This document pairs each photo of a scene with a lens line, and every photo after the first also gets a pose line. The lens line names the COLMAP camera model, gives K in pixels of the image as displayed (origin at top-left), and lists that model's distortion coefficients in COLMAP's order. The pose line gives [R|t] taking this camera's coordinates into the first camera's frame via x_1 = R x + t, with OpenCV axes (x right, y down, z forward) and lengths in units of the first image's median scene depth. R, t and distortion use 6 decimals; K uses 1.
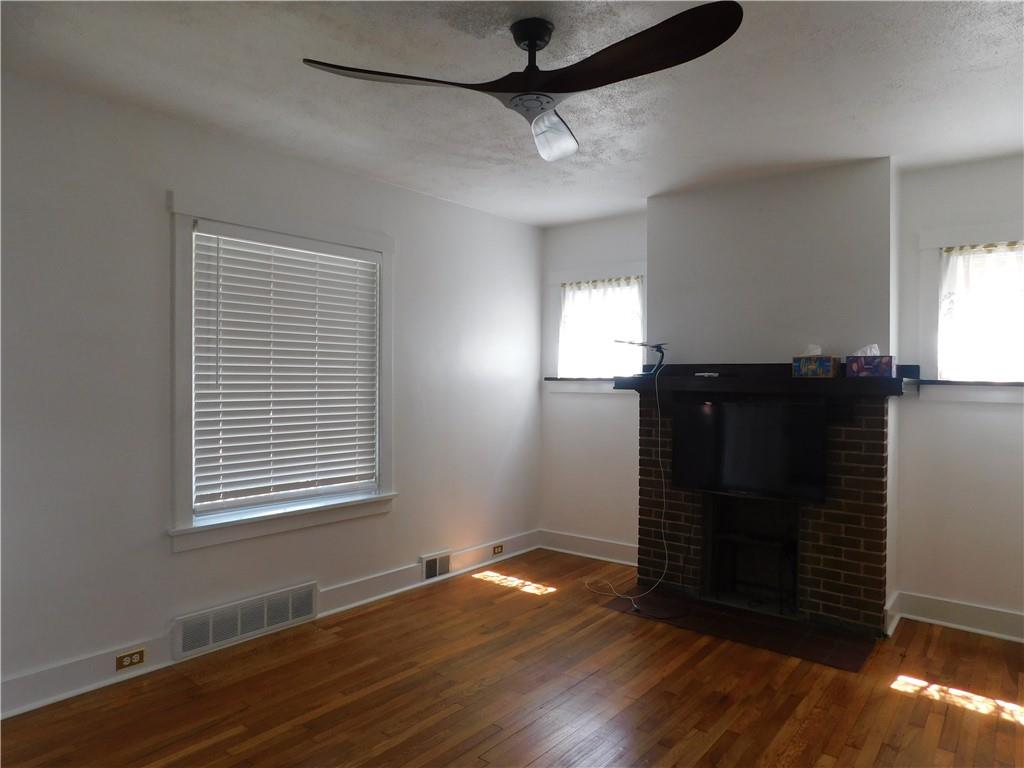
lens RADIAL K [[680.6, 0, 503.9], [0, 680.6, 380.7], [0, 0, 1]] dist [-0.052286, 0.040702]
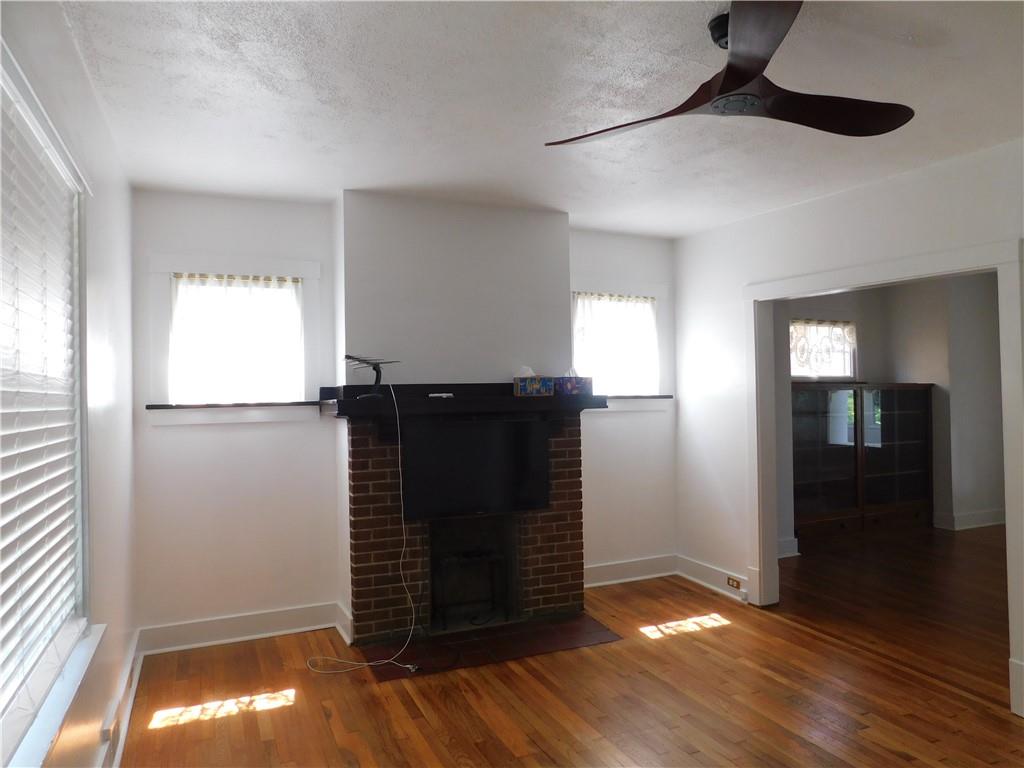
lens RADIAL K [[680.6, 0, 509.9], [0, 680.6, 384.6], [0, 0, 1]] dist [-0.052286, 0.040702]
pose [[0.452609, -0.005300, 0.891693, -0.526517], [0.026075, 0.999633, -0.007293, -0.015267], [-0.891328, 0.026552, 0.452581, 0.502784]]
